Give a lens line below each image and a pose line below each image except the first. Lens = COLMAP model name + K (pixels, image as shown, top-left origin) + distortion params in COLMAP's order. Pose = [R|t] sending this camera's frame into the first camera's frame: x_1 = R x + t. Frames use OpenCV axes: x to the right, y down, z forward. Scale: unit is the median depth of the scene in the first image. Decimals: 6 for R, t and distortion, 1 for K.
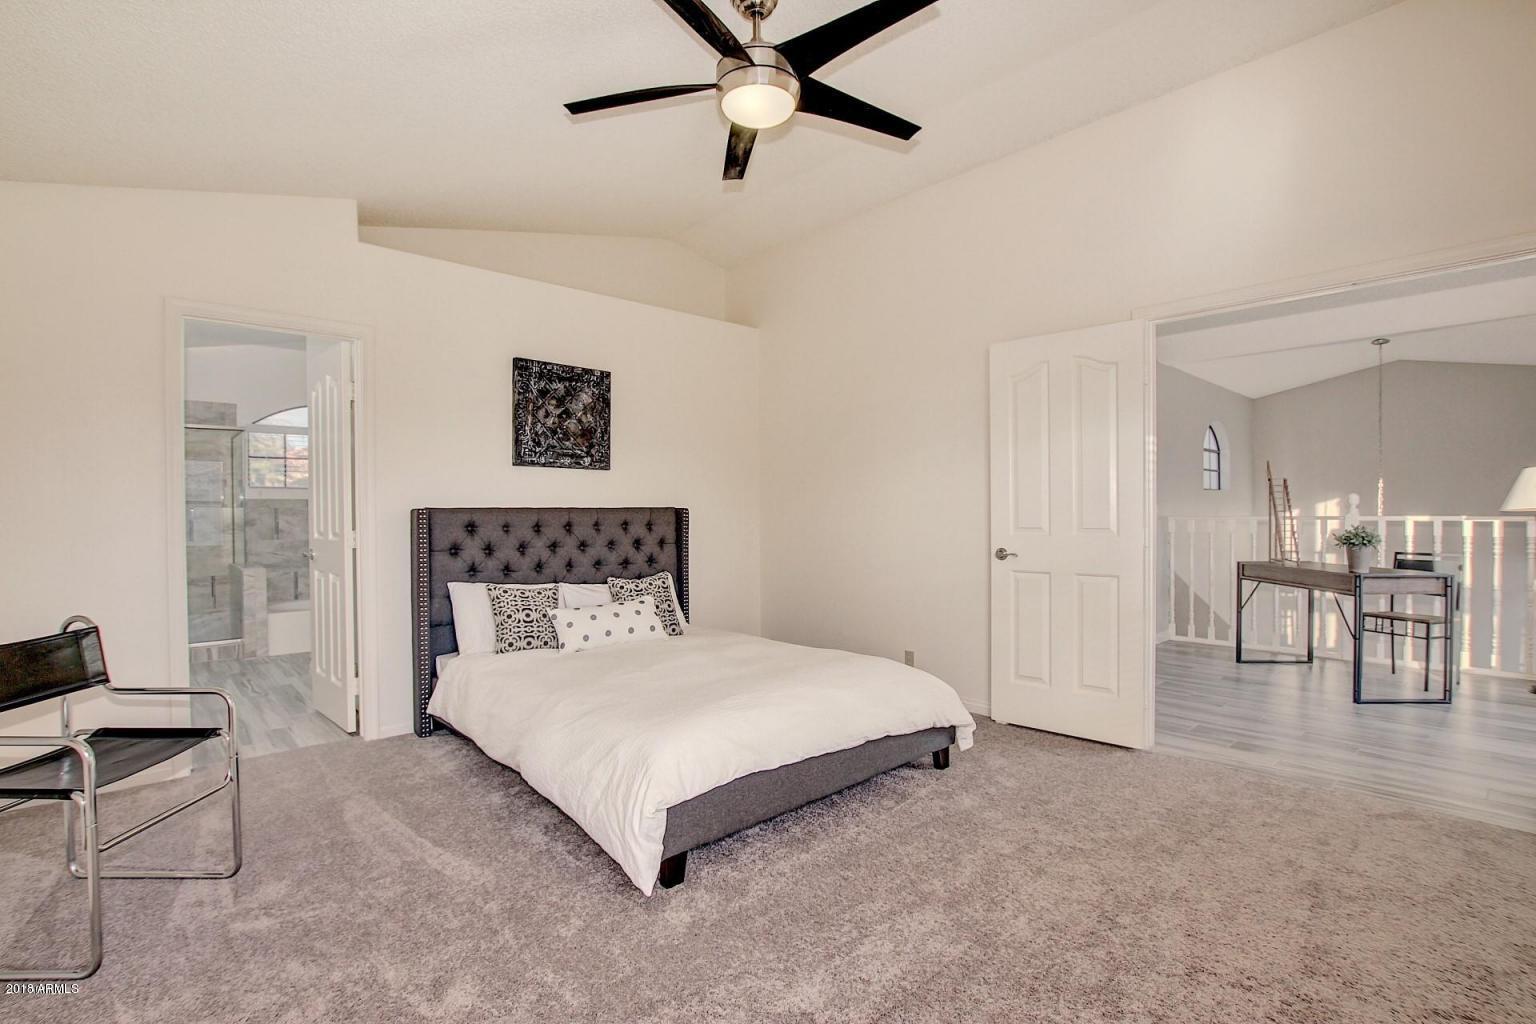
lens RADIAL K [[716.5, 0, 769.0], [0, 716.5, 516.1], [0, 0, 1]] dist [-0.023299, 0.001445]
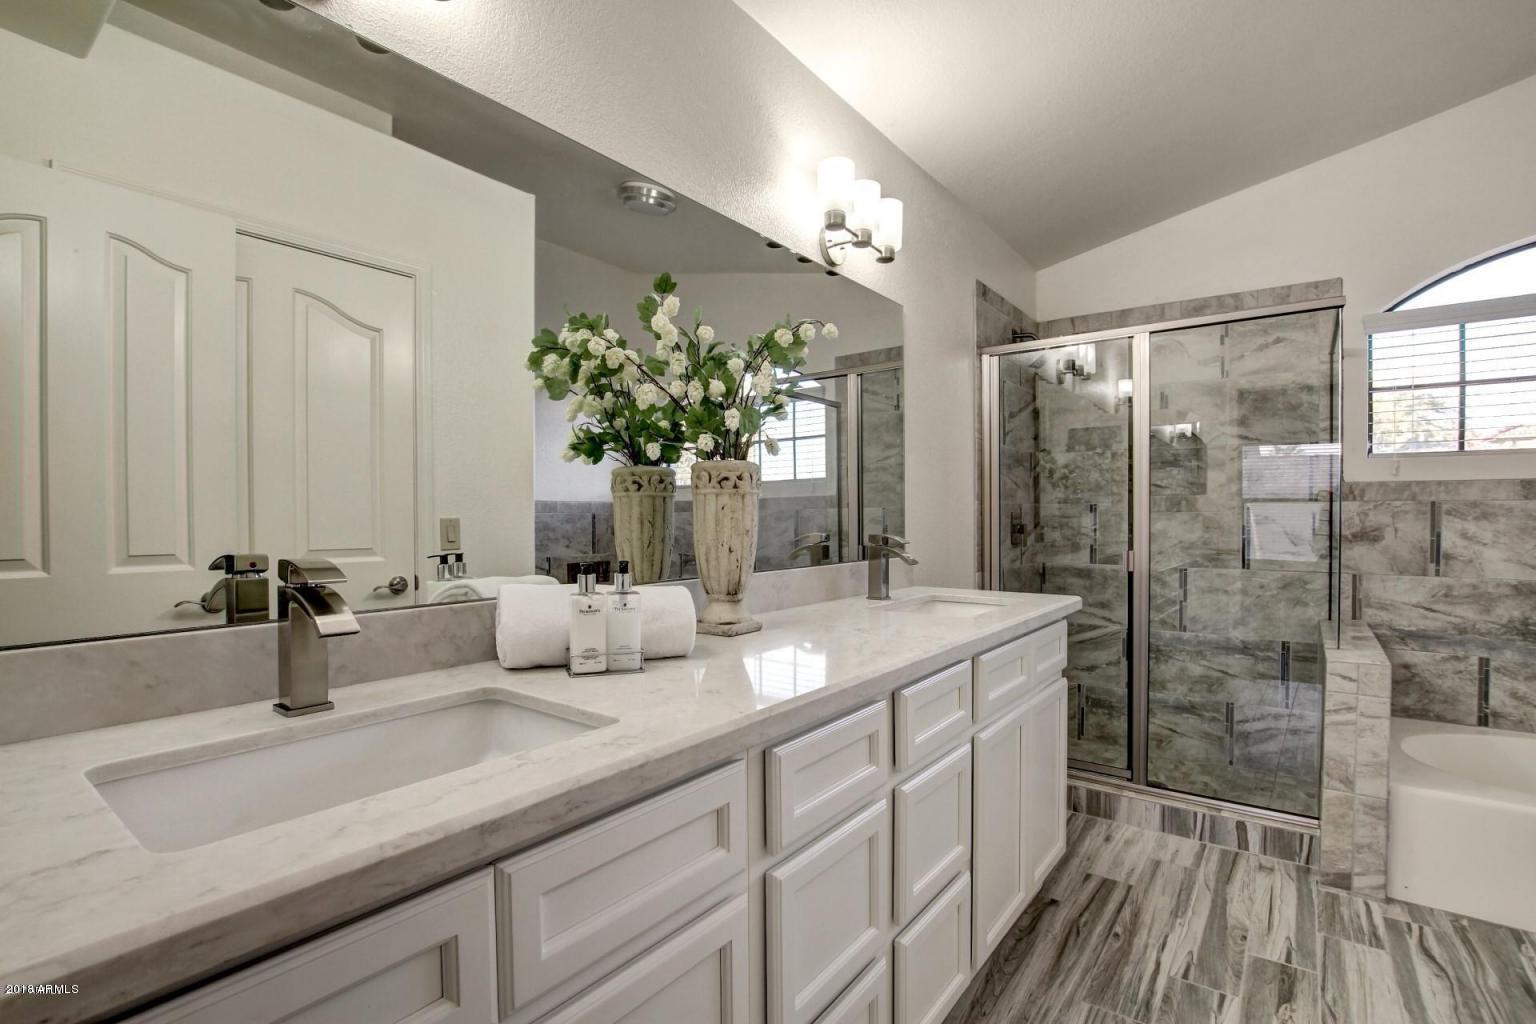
lens RADIAL K [[716.5, 0, 770.0], [0, 716.5, 532.0], [0, 0, 1]] dist [-0.023299, 0.001445]
pose [[0.184449, 0.024551, -0.982535, -0.549230], [-0.007273, 0.999695, 0.023615, -0.000182], [0.982815, 0.002791, 0.184571, 0.820276]]
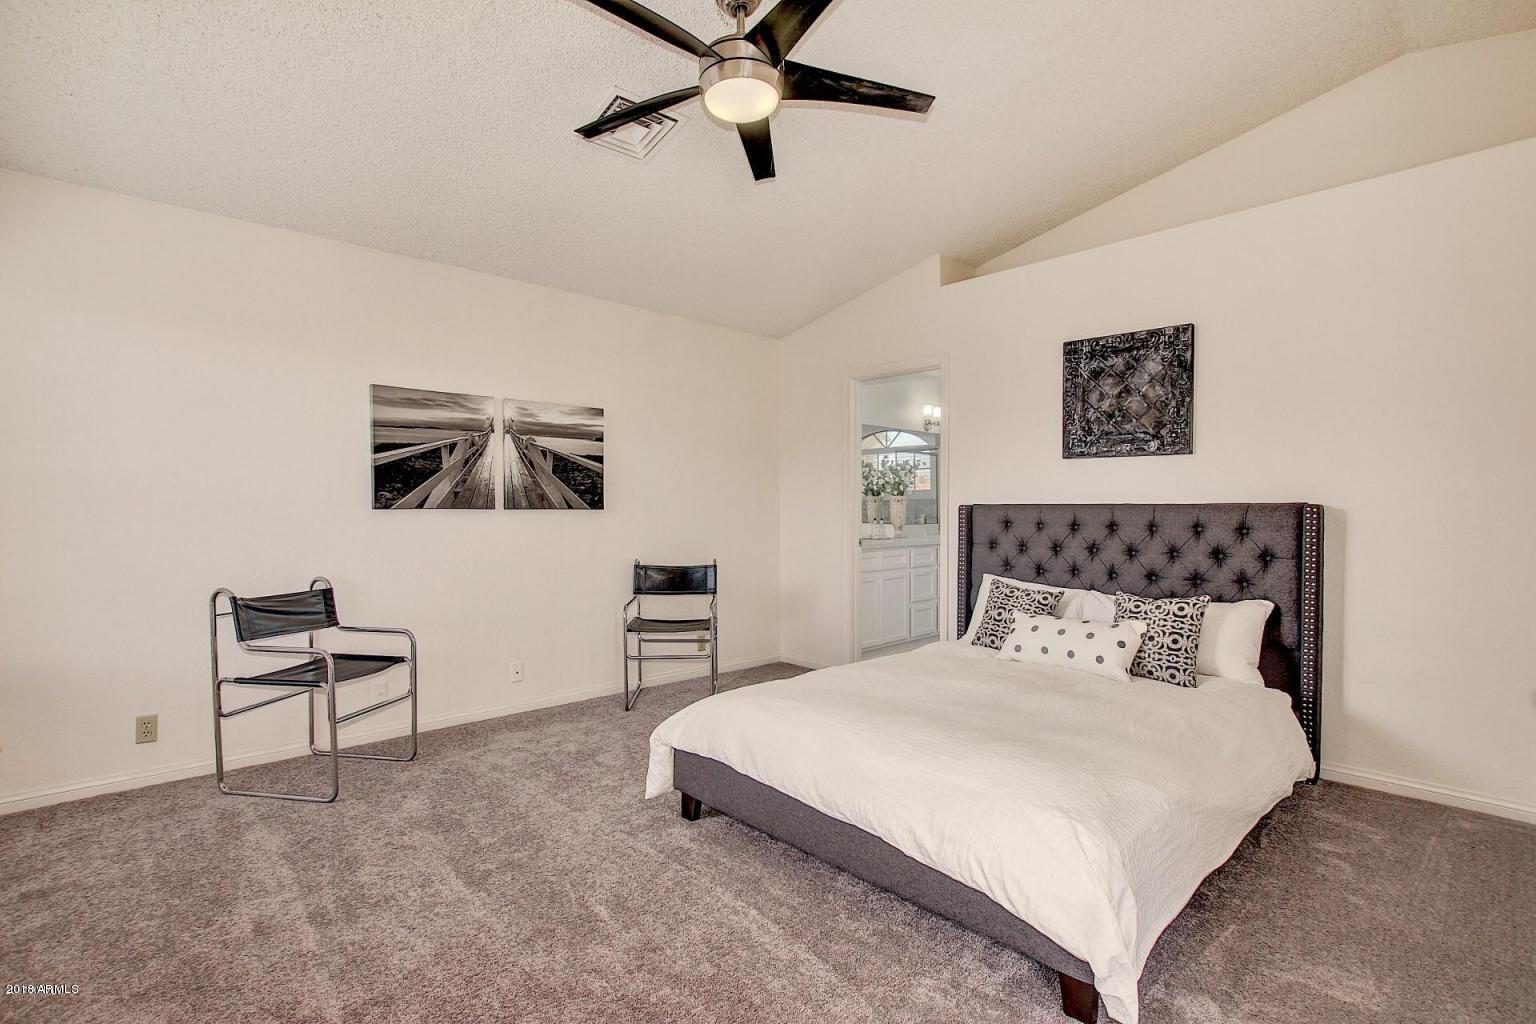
lens RADIAL K [[716.5, 0, 766.7], [0, 716.5, 506.1], [0, 0, 1]] dist [-0.023299, 0.001445]
pose [[0.022621, -0.001225, -0.999743, 0.536656], [-0.015579, 0.999877, -0.001577, -0.001759], [0.999623, 0.015611, 0.022599, 0.565206]]
